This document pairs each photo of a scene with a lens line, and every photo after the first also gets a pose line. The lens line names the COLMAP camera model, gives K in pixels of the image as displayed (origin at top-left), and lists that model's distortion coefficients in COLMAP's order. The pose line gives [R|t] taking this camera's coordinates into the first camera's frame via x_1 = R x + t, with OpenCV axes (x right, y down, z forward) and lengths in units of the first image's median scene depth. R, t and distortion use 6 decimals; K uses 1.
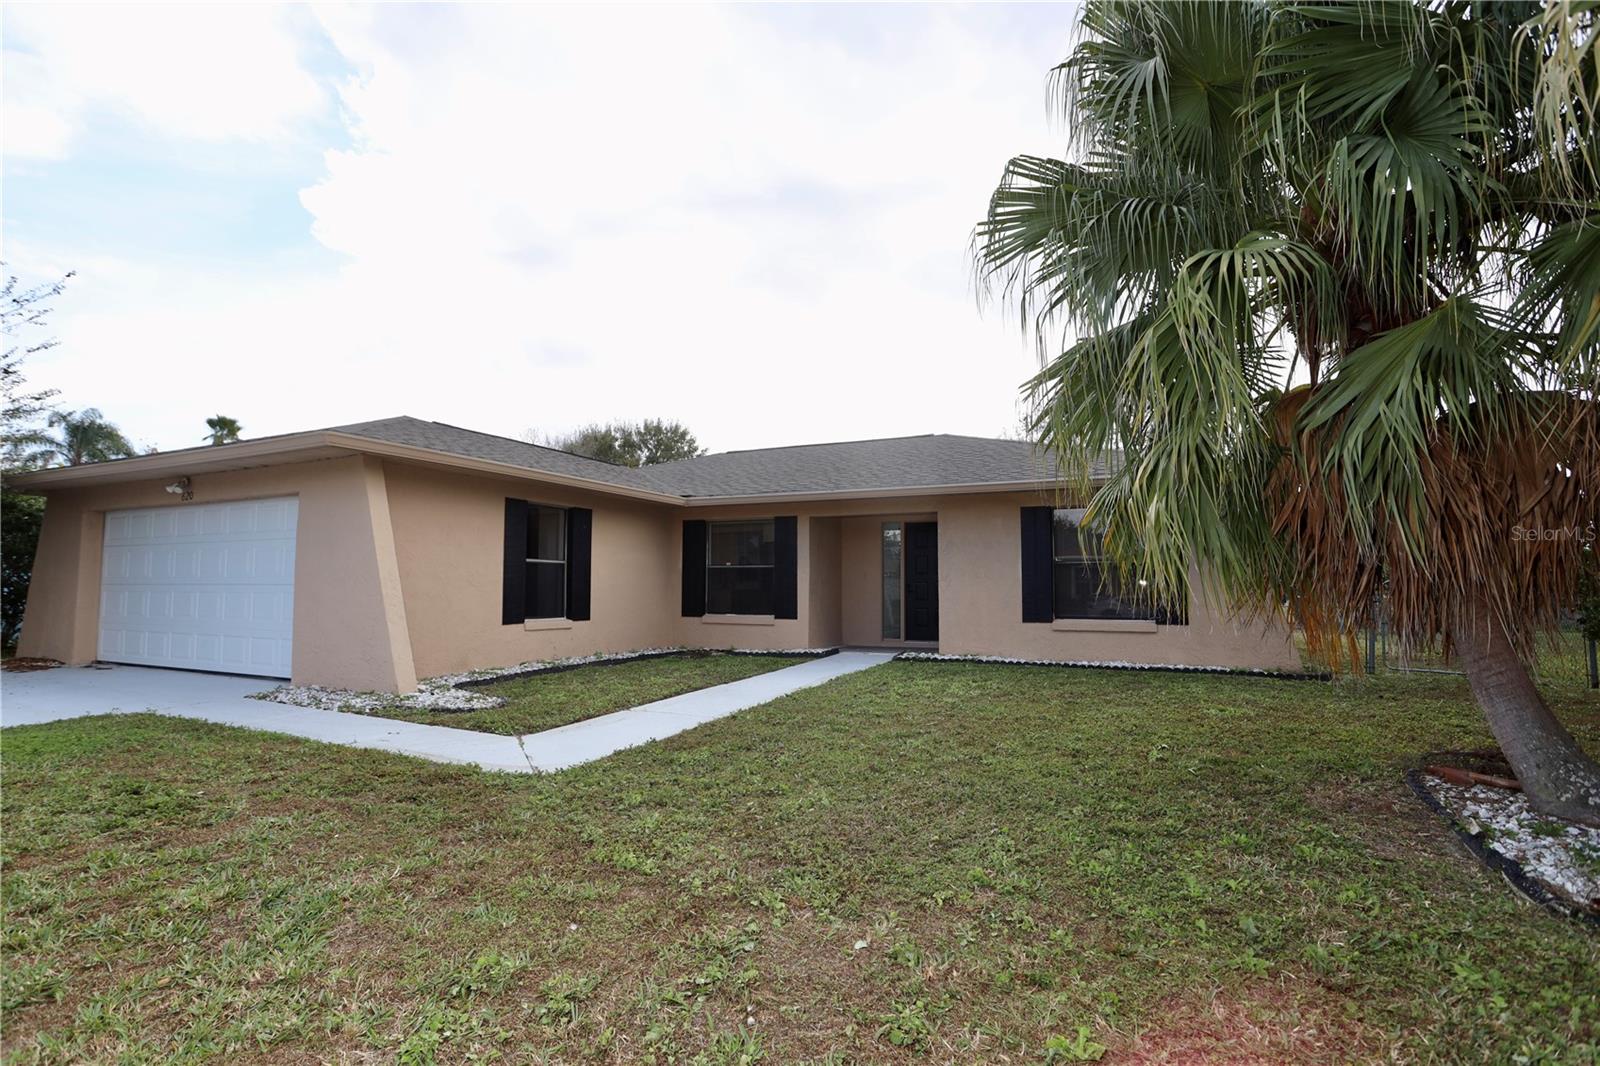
lens RADIAL K [[797.5, 0, 786.0], [0, 797.5, 536.2], [0, 0, 1]] dist [-0.042693, 0.013332]
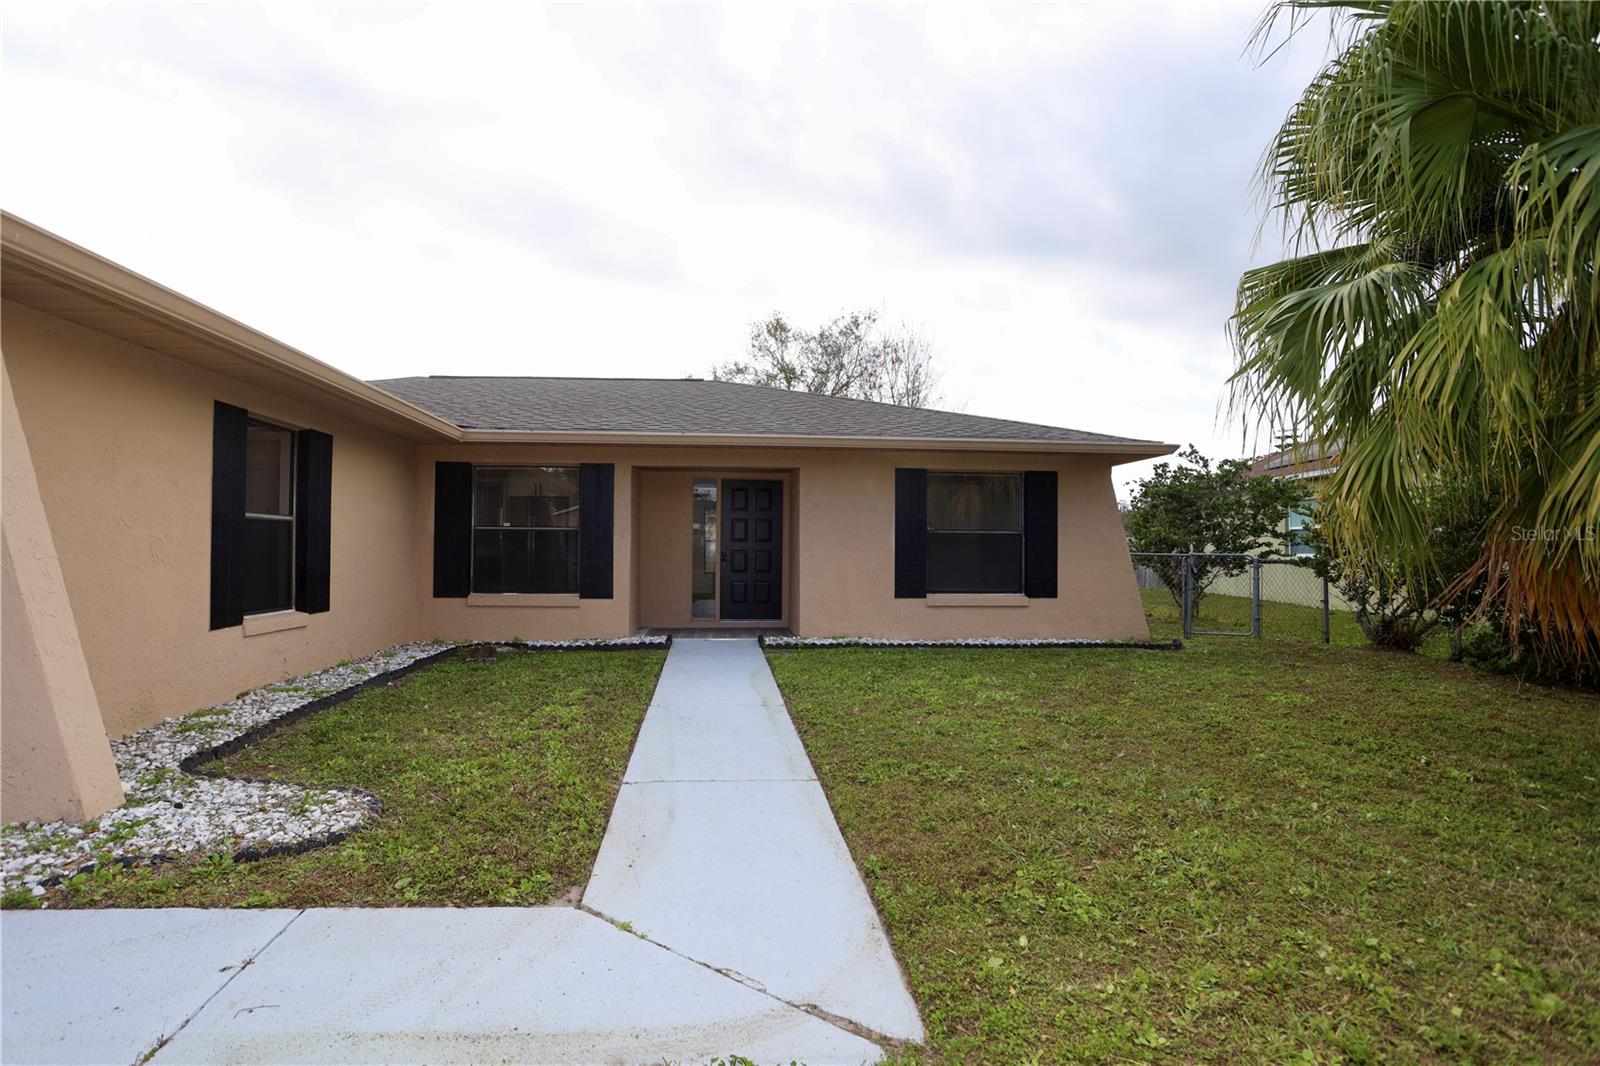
lens RADIAL K [[797.5, 0, 782.0], [0, 797.5, 530.6], [0, 0, 1]] dist [-0.042693, 0.013332]
pose [[0.859615, 0.016088, 0.510689, -0.248702], [-0.039125, 0.998642, 0.034396, 0.006364], [-0.509442, -0.049548, 0.859077, 0.276078]]
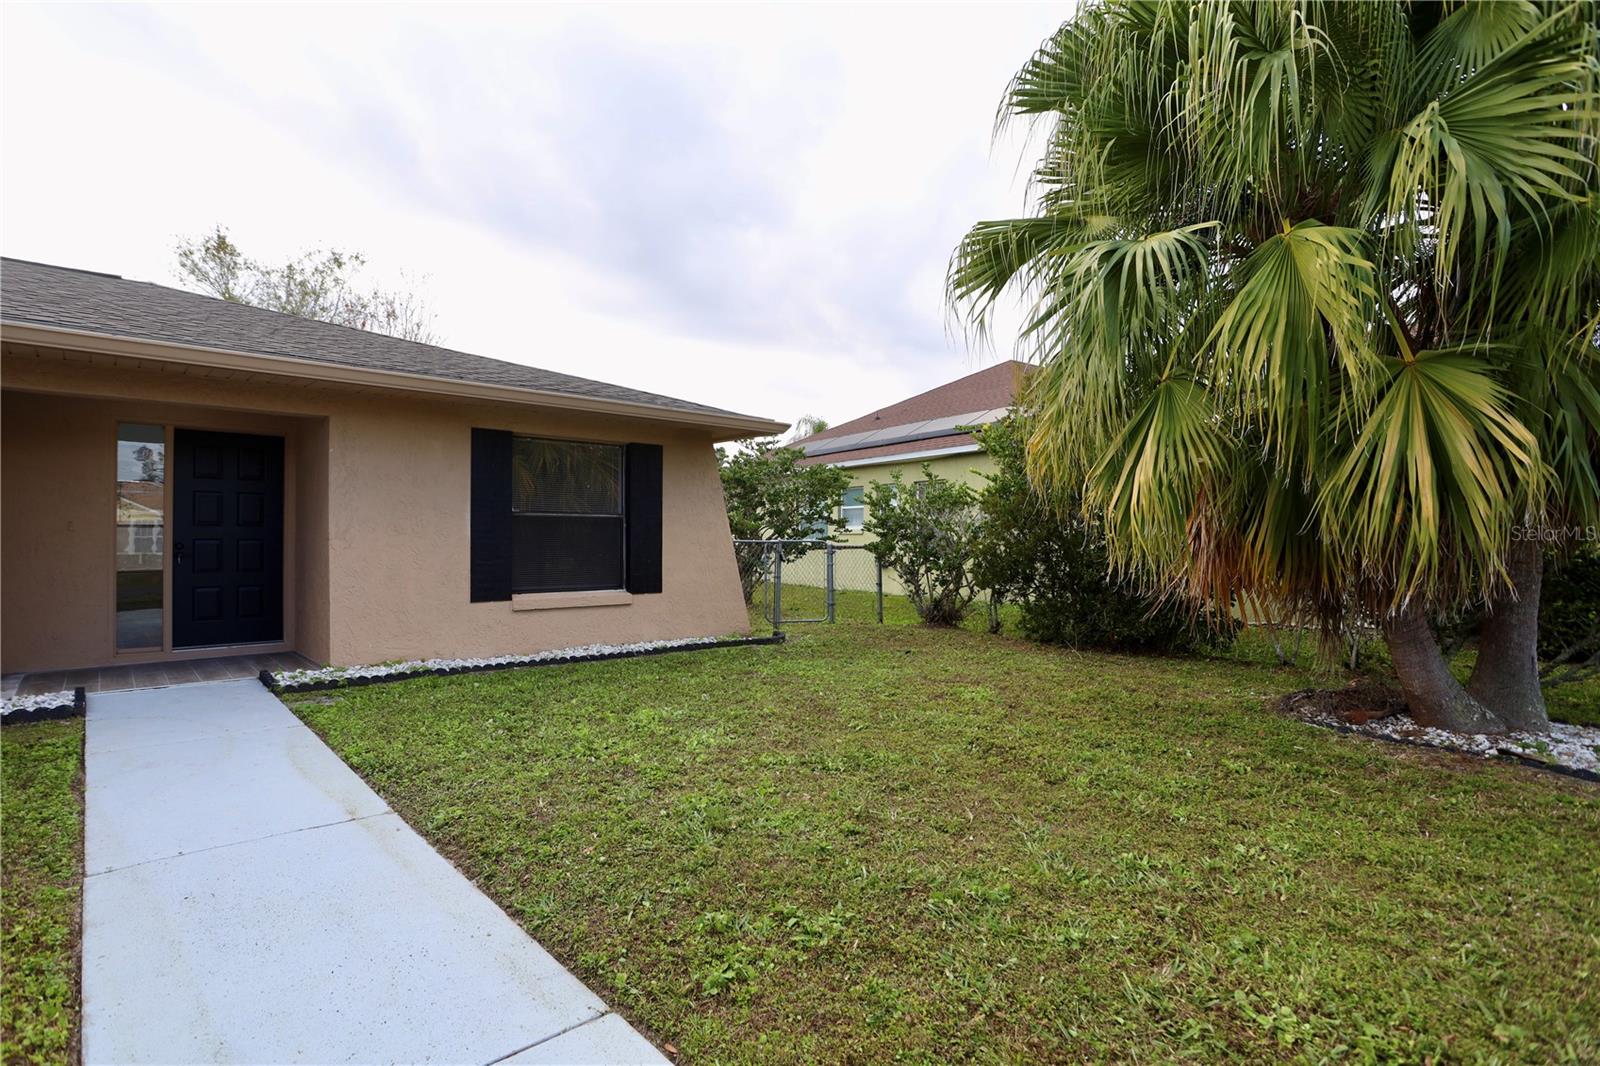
lens RADIAL K [[797.5, 0, 793.3], [0, 797.5, 528.8], [0, 0, 1]] dist [-0.042693, 0.013332]
pose [[0.376747, 0.011382, 0.926246, -0.196256], [-0.062009, 0.997991, 0.012958, 0.020514], [-0.924238, -0.062317, 0.376696, 0.468111]]
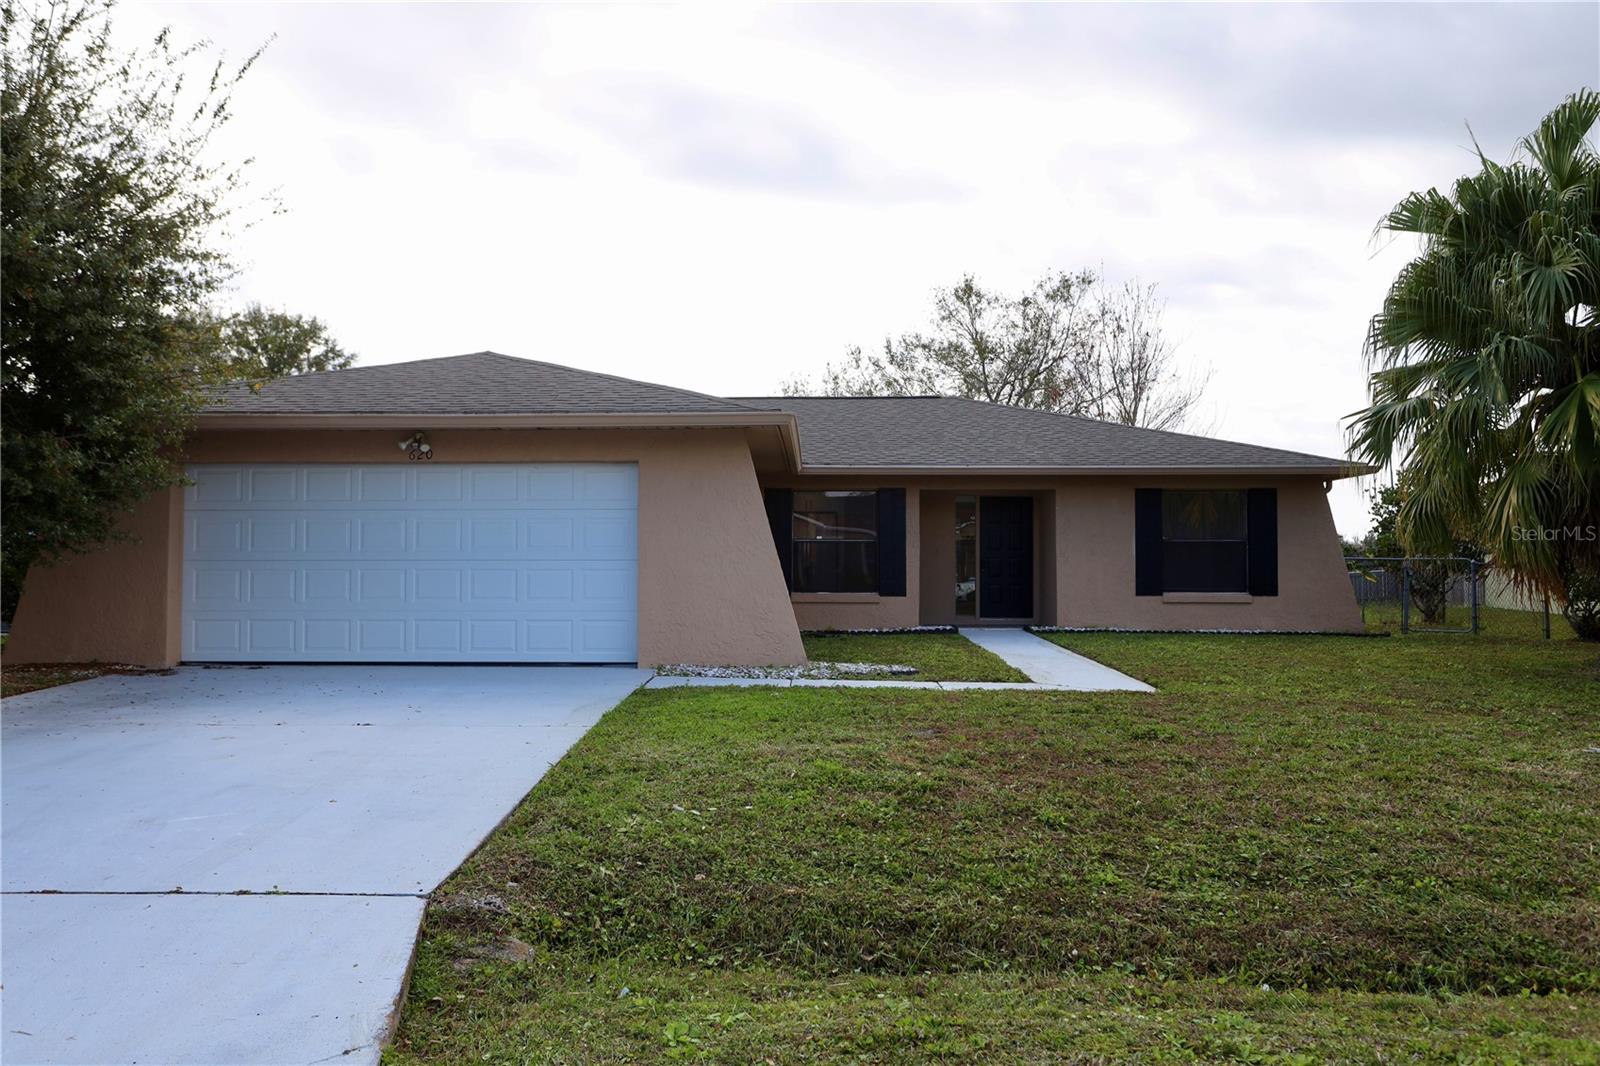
lens RADIAL K [[1213.2, 0, 801.2], [0, 1213.2, 534.2], [0, 0, 1]] dist [0.017127, 0.007745]
pose [[0.908070, 0.009854, 0.418703, -0.742451], [-0.025168, 0.999200, 0.031069, -0.013459], [-0.418062, -0.038751, 0.907592, -0.278882]]
